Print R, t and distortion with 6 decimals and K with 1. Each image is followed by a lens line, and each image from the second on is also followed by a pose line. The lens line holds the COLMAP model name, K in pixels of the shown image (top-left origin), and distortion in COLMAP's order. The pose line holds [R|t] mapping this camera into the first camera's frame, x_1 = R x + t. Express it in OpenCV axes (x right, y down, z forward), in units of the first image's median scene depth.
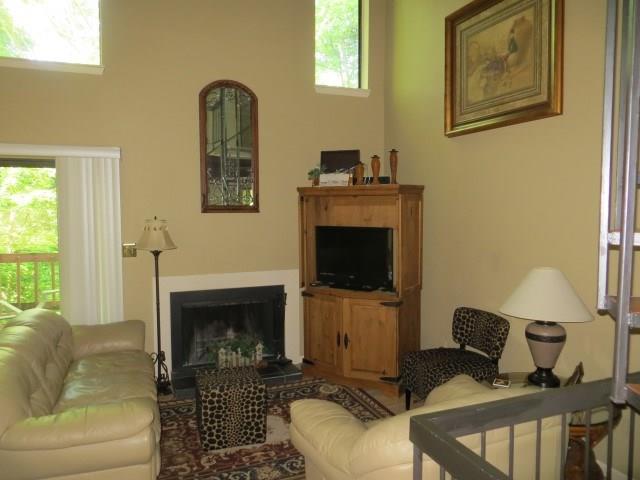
lens RADIAL K [[479.6, 0, 320.0], [0, 479.6, 240.0], [0, 0, 1]] dist [-0.013127, -0.003223]
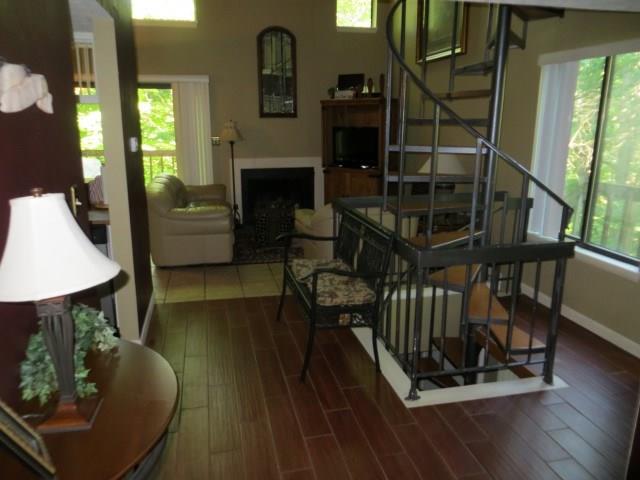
lens RADIAL K [[479.2, 0, 320.0], [0, 479.2, 240.0], [0, 0, 1]] dist [-0.053297, -0.001292]
pose [[0.987750, 0.035688, -0.151912, 0.208621], [-0.007937, 0.983727, 0.179495, 0.057360], [0.155845, -0.176090, 0.971959, -0.576343]]
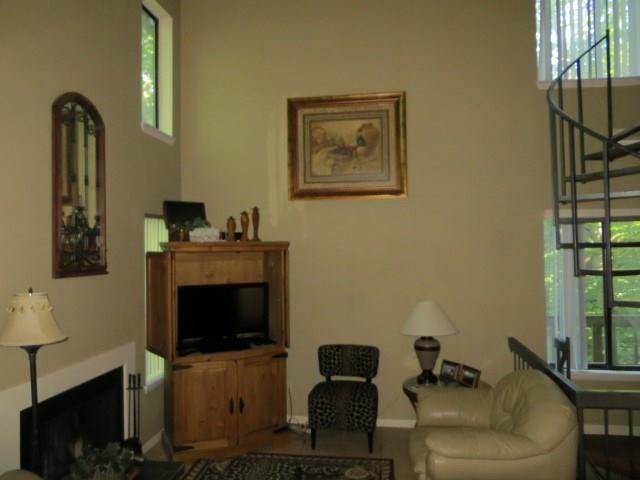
lens RADIAL K [[479.6, 0, 320.0], [0, 479.6, 240.0], [0, 0, 1]] dist [-0.013127, -0.003223]
pose [[0.505267, 0.008460, 0.862922, -0.677388], [0.072617, 0.995988, -0.052284, -0.052988], [-0.859903, 0.089081, 0.502625, 0.362416]]
